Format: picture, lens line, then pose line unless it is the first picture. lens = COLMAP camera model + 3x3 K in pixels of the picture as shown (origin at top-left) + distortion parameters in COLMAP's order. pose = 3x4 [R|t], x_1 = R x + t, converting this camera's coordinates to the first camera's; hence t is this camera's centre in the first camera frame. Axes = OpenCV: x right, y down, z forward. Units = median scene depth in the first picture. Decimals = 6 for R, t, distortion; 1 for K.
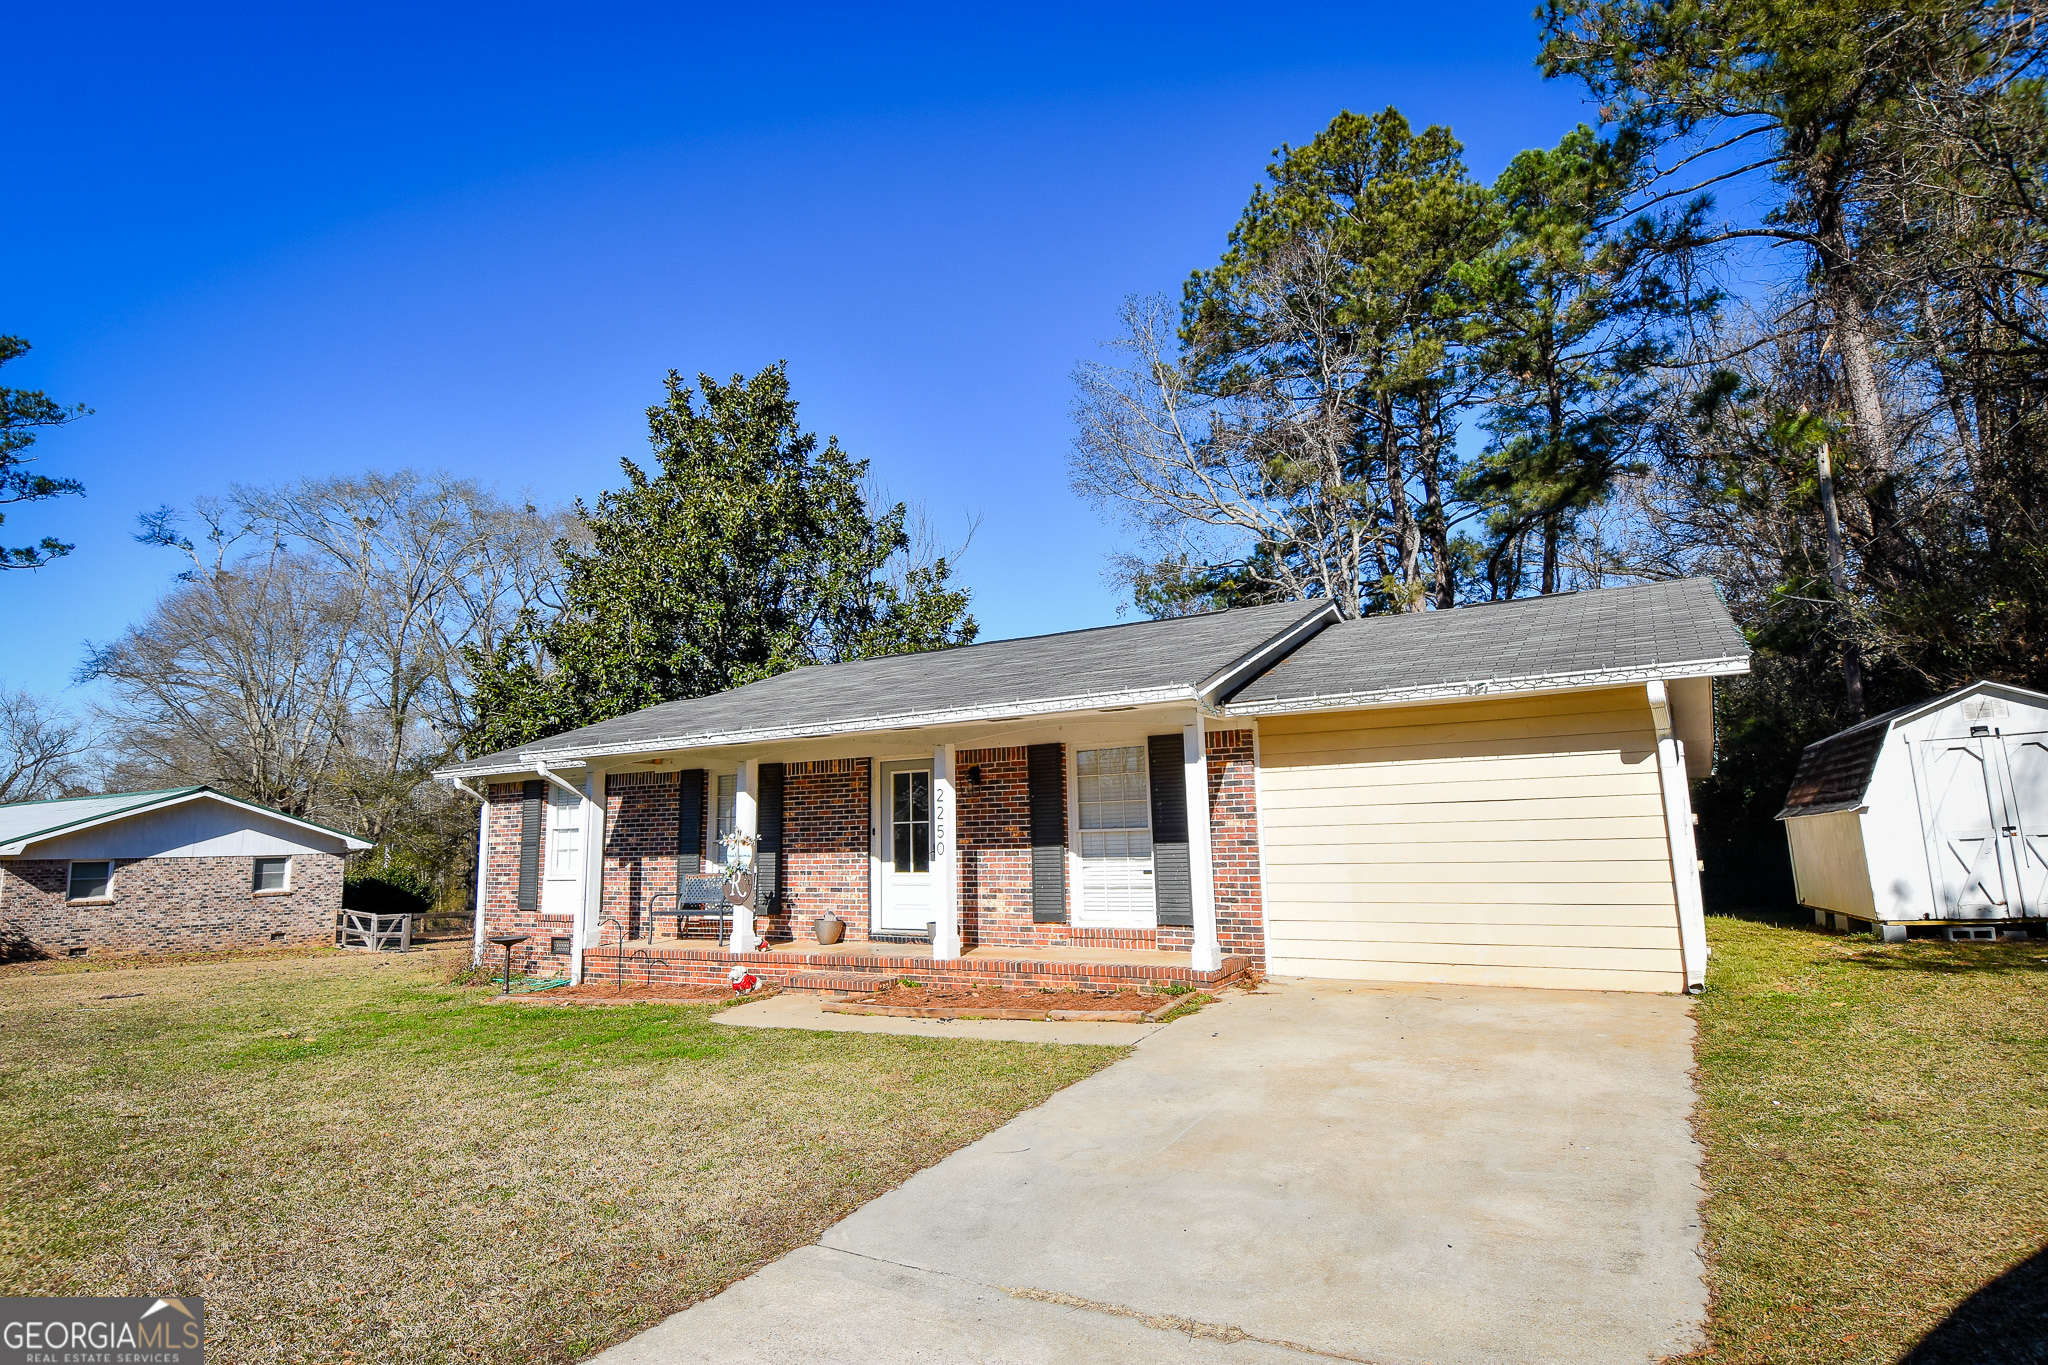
lens RADIAL K [[1059.6, 0, 1019.9], [0, 1059.6, 661.6], [0, 0, 1]] dist [0.051478, -0.054510]
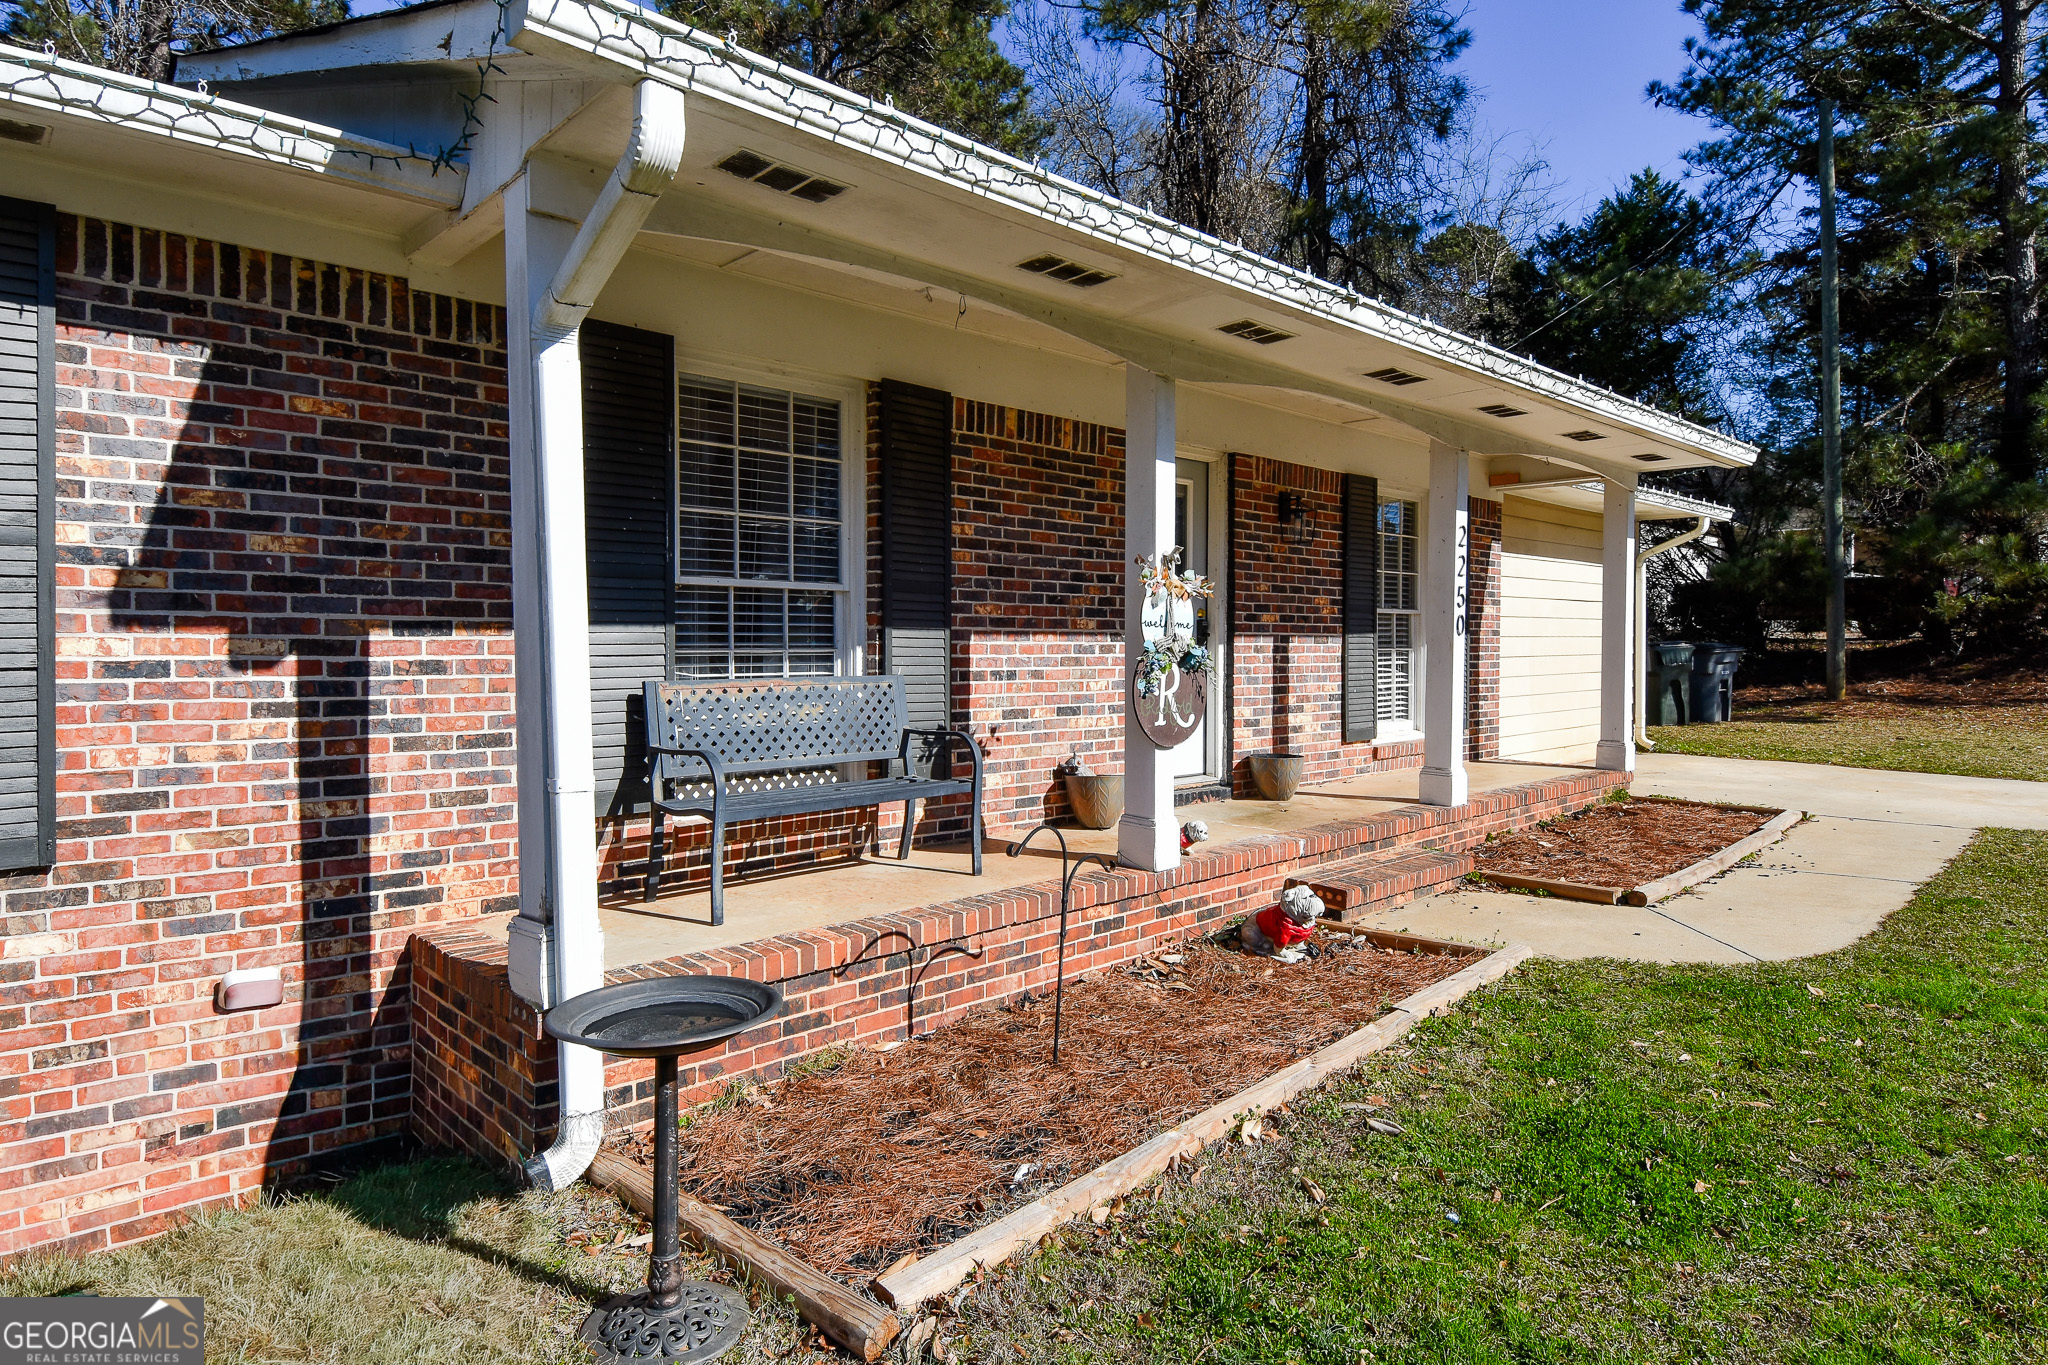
lens RADIAL K [[1098.7, 0, 970.4], [0, 1098.7, 677.3], [0, 0, 1]] dist [0.032857, 0.000131]
pose [[0.313536, 0.005105, 0.949563, -0.410426], [-0.153099, 0.987174, 0.045245, 0.121705], [-0.937153, -0.159563, 0.310296, 0.587818]]
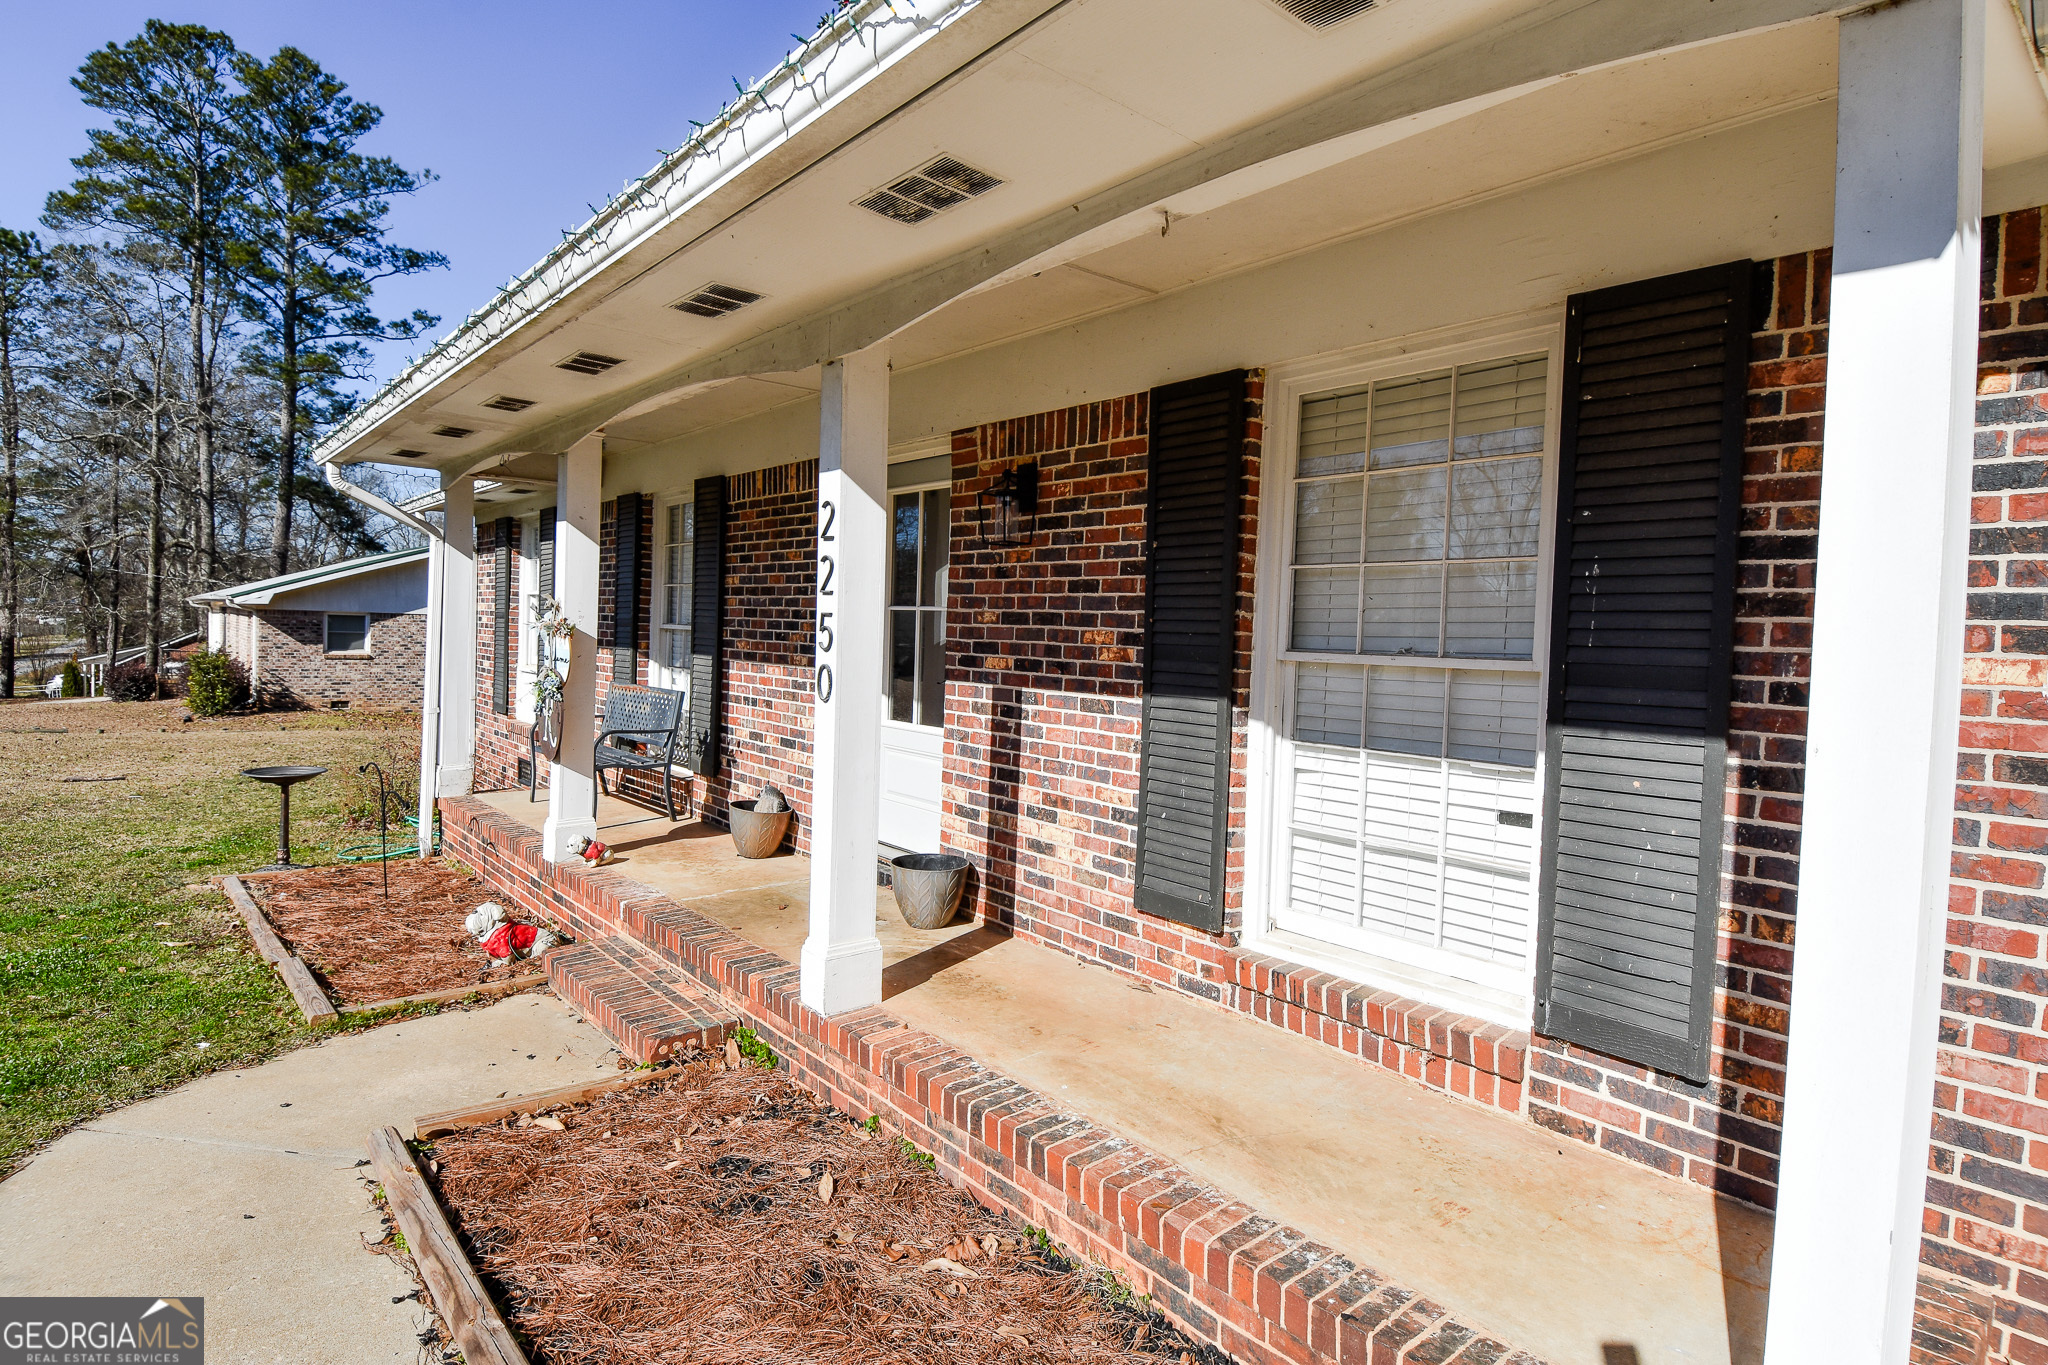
lens RADIAL K [[1060.4, 0, 1025.7], [0, 1060.4, 667.6], [0, 0, 1]] dist [0.051068, -0.055341]
pose [[0.943316, 0.068032, -0.324849, 0.049497], [-0.004461, 0.981277, 0.192550, 0.059861], [0.331866, -0.180187, 0.925958, 0.398043]]
